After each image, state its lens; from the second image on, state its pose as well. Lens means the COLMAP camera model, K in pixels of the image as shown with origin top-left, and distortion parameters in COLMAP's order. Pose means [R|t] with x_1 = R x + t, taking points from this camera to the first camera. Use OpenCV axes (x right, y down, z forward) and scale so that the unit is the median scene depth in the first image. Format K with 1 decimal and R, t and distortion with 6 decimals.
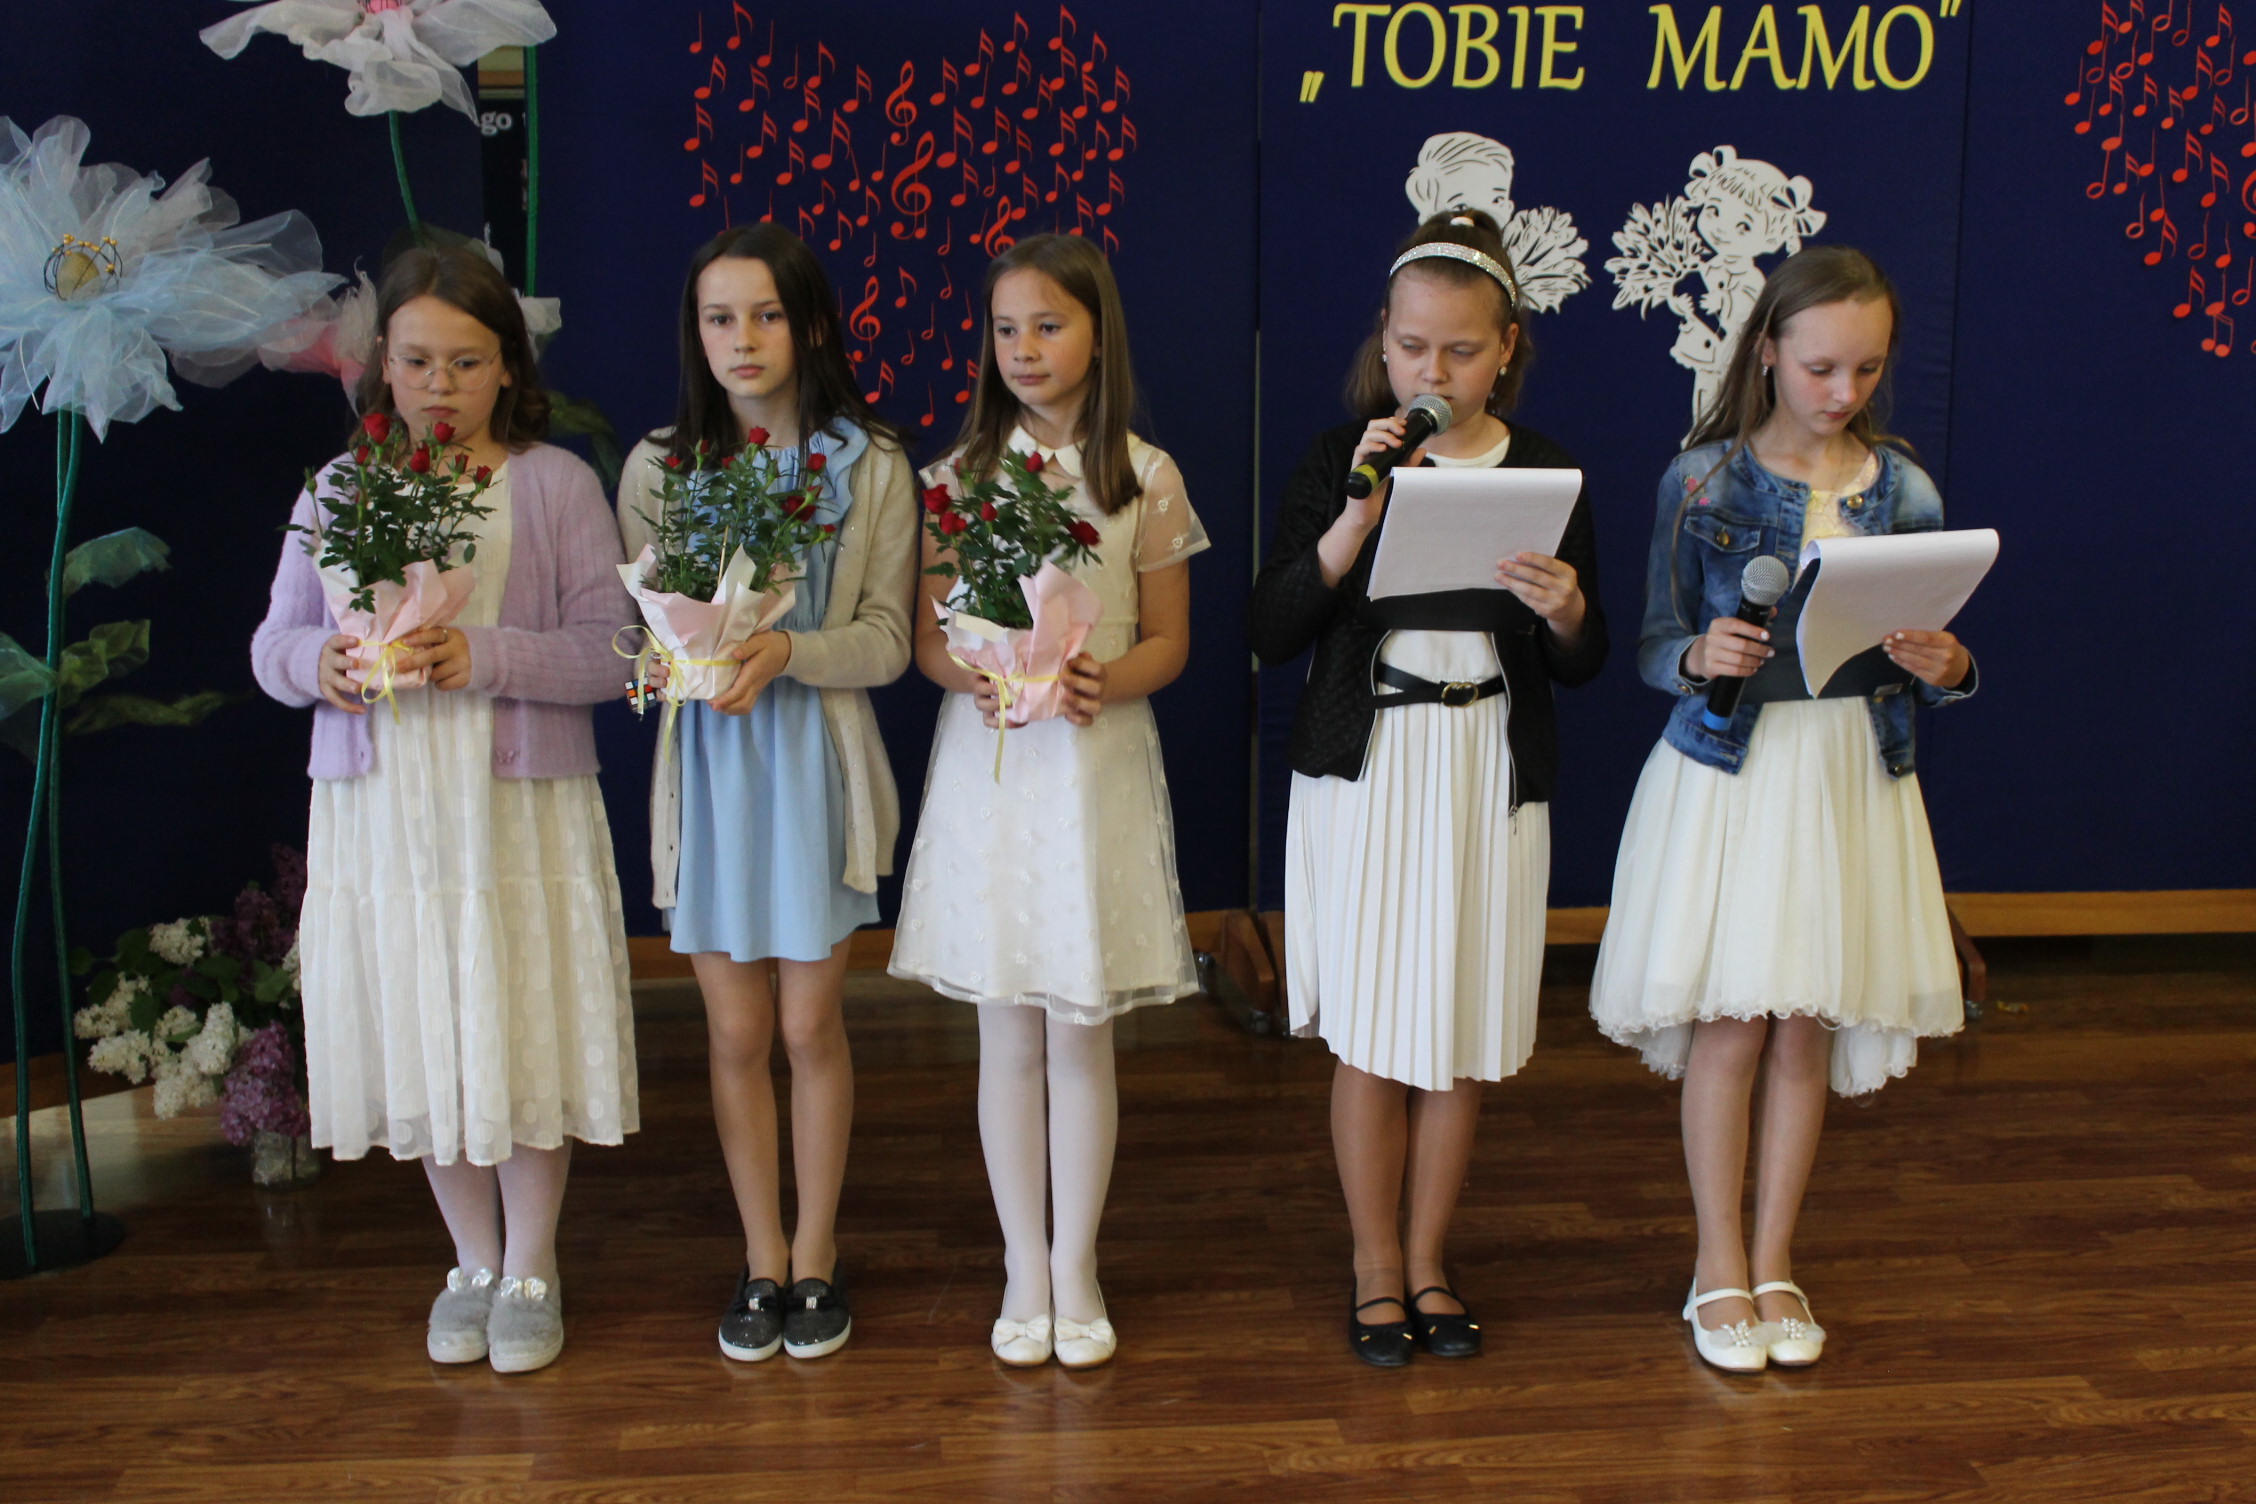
lens RADIAL K [[2504.3, 0, 1124.9], [0, 2504.3, 766.3], [0, 0, 1]] dist [-0.117439, 0.156687]
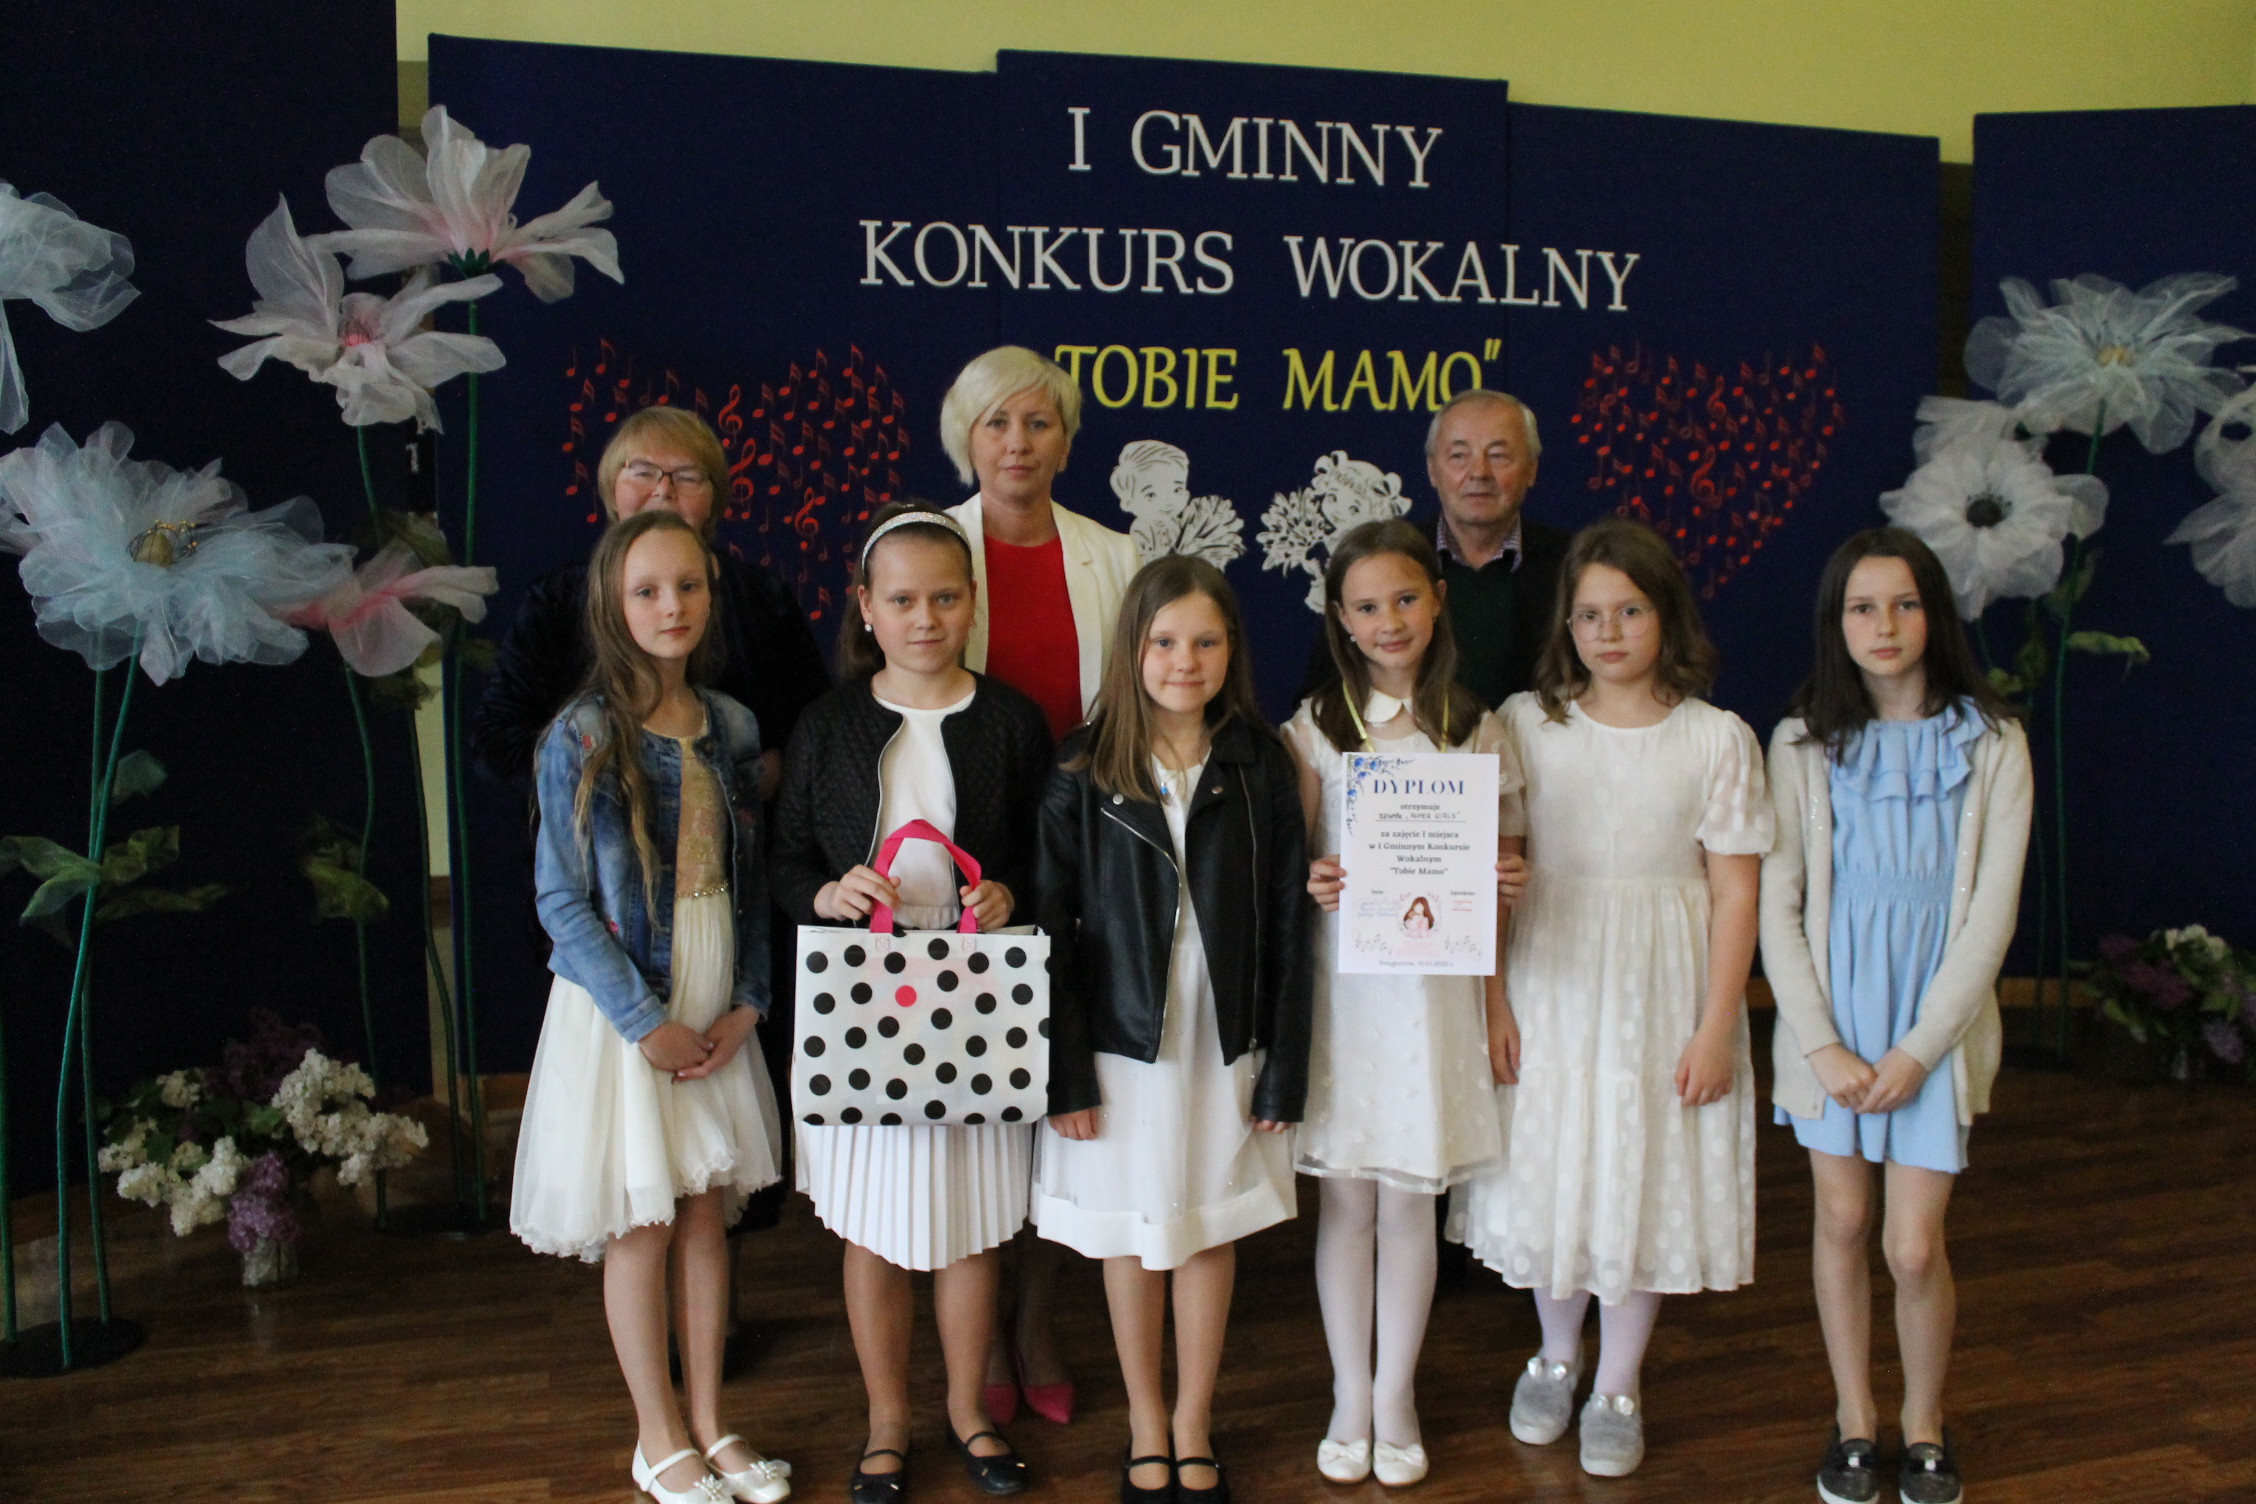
lens RADIAL K [[2004.6, 0, 1143.2], [0, 2004.6, 766.2], [0, 0, 1]] dist [-0.156239, 0.151121]
pose [[0.979198, -0.022713, 0.201633, -0.091074], [0.039214, 0.996164, -0.078225, 0.004827], [-0.199082, 0.084504, 0.976333, -0.039892]]
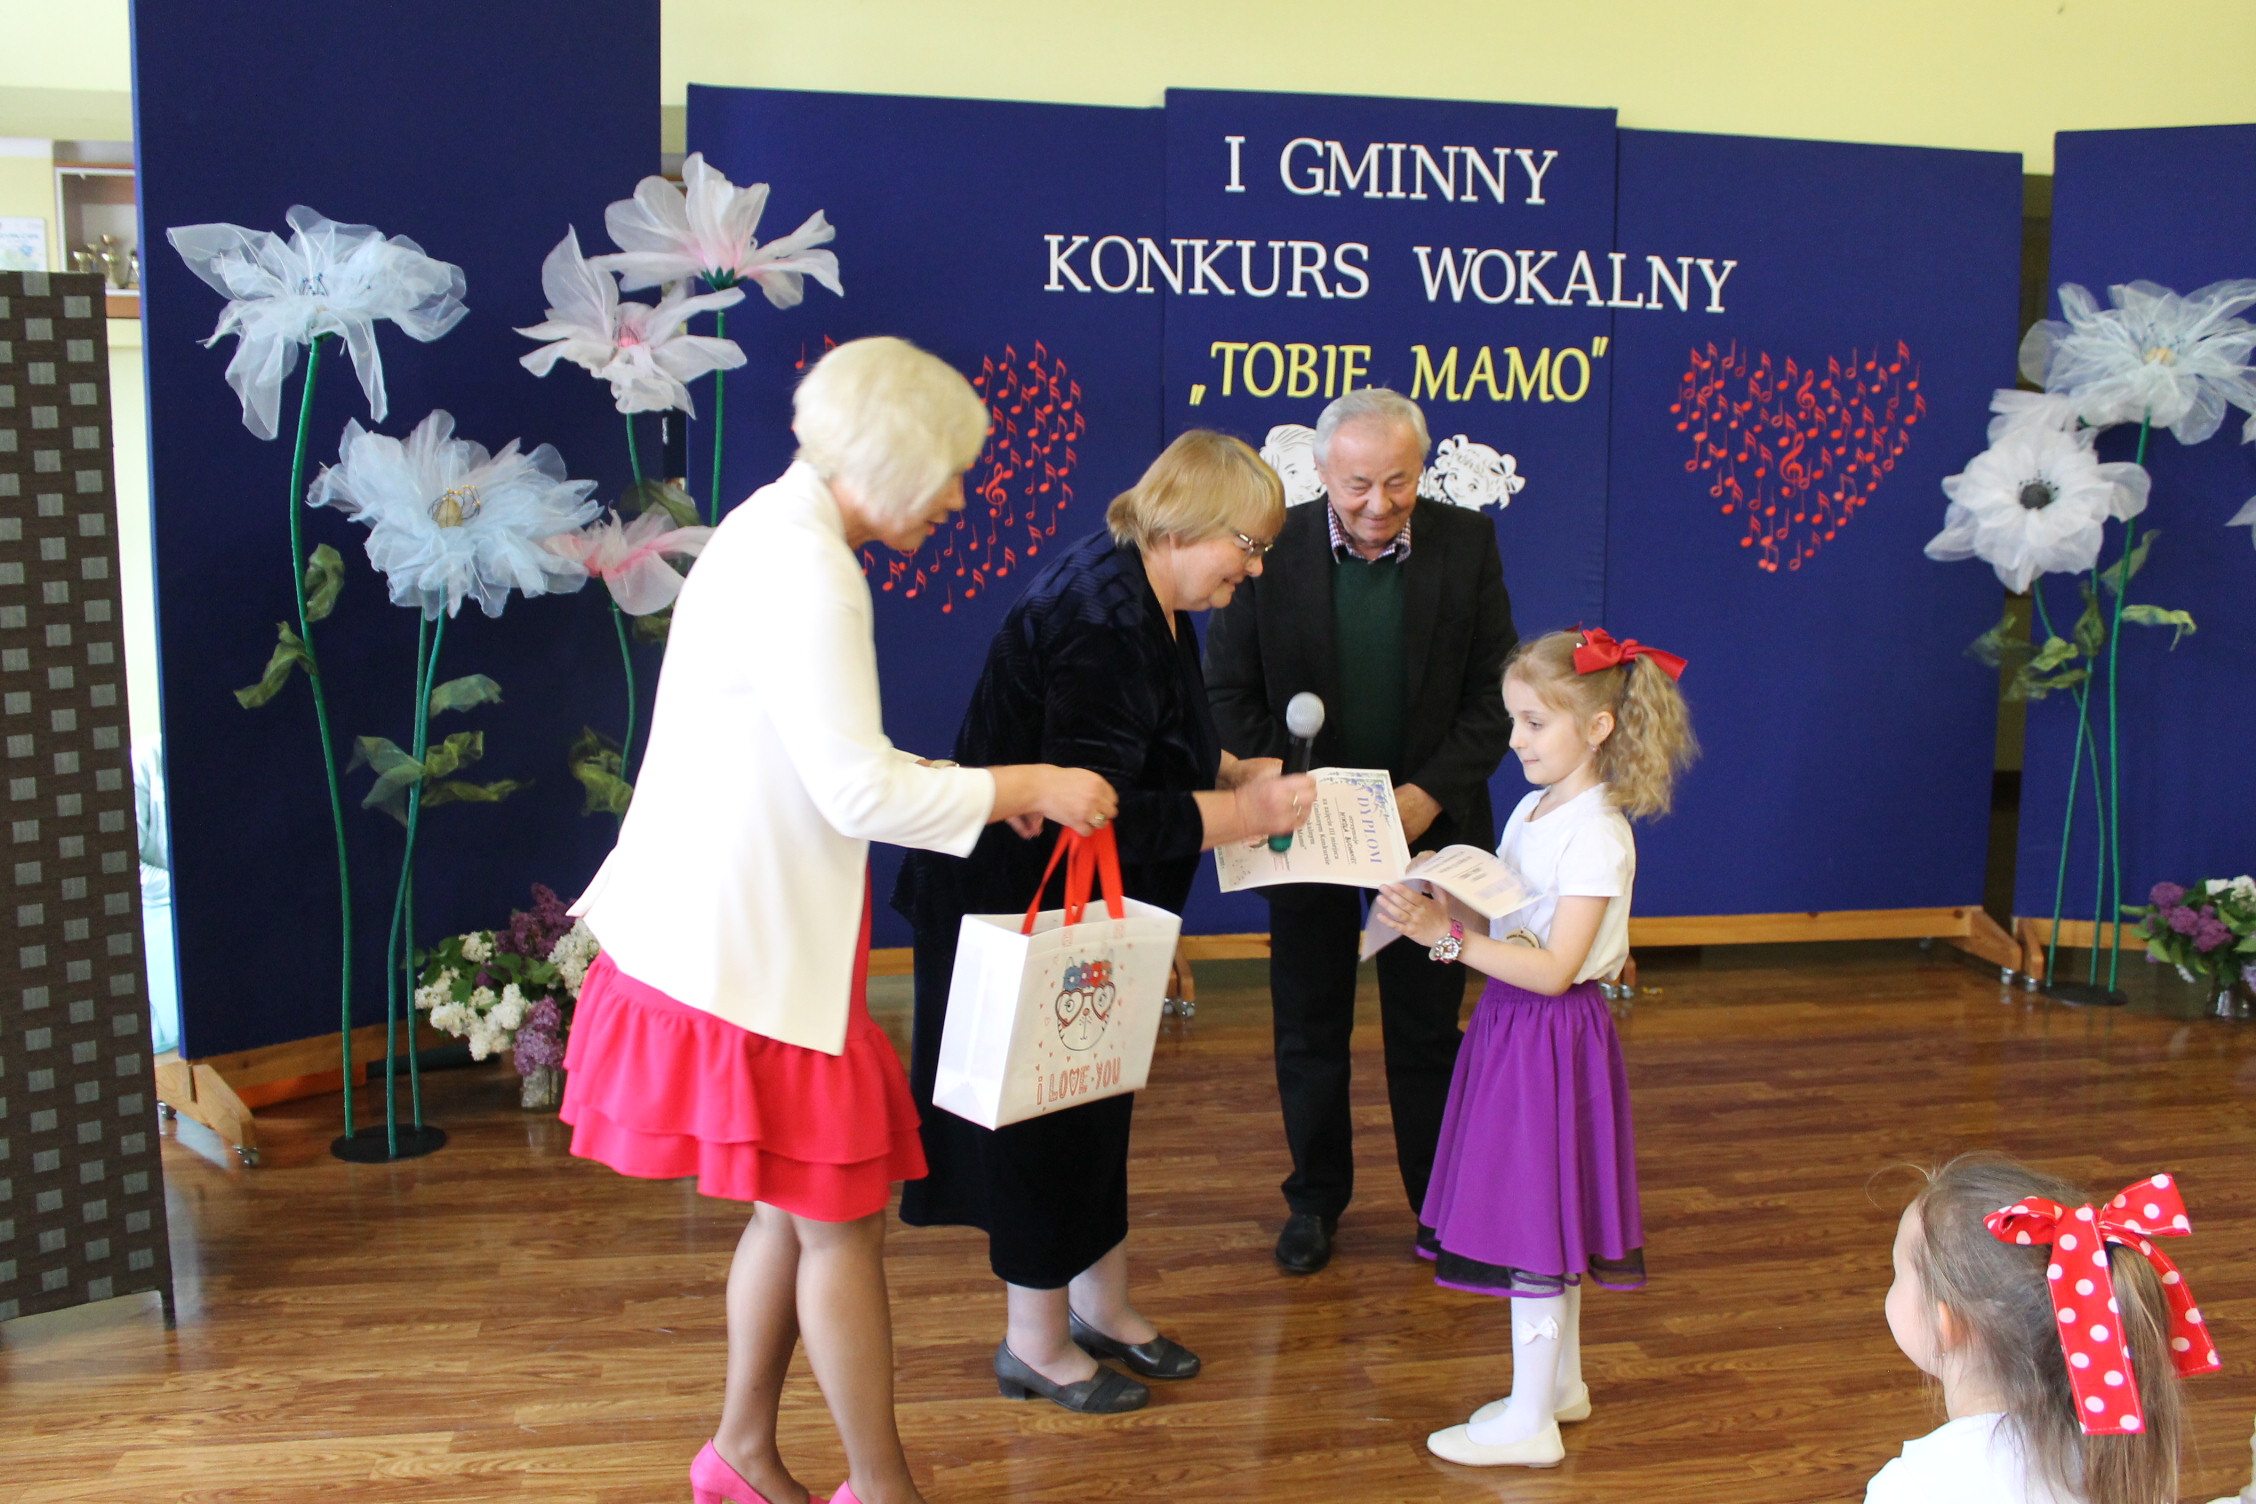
lens RADIAL K [[1960.4, 0, 1128.0], [0, 1960.4, 752.0], [0, 0, 1]] dist [-0.164465, 0.161055]
pose [[0.996025, -0.001947, 0.089056, -0.076763], [0.008074, 0.997619, -0.068489, 0.031008], [-0.088710, 0.068936, 0.993669, -0.187409]]
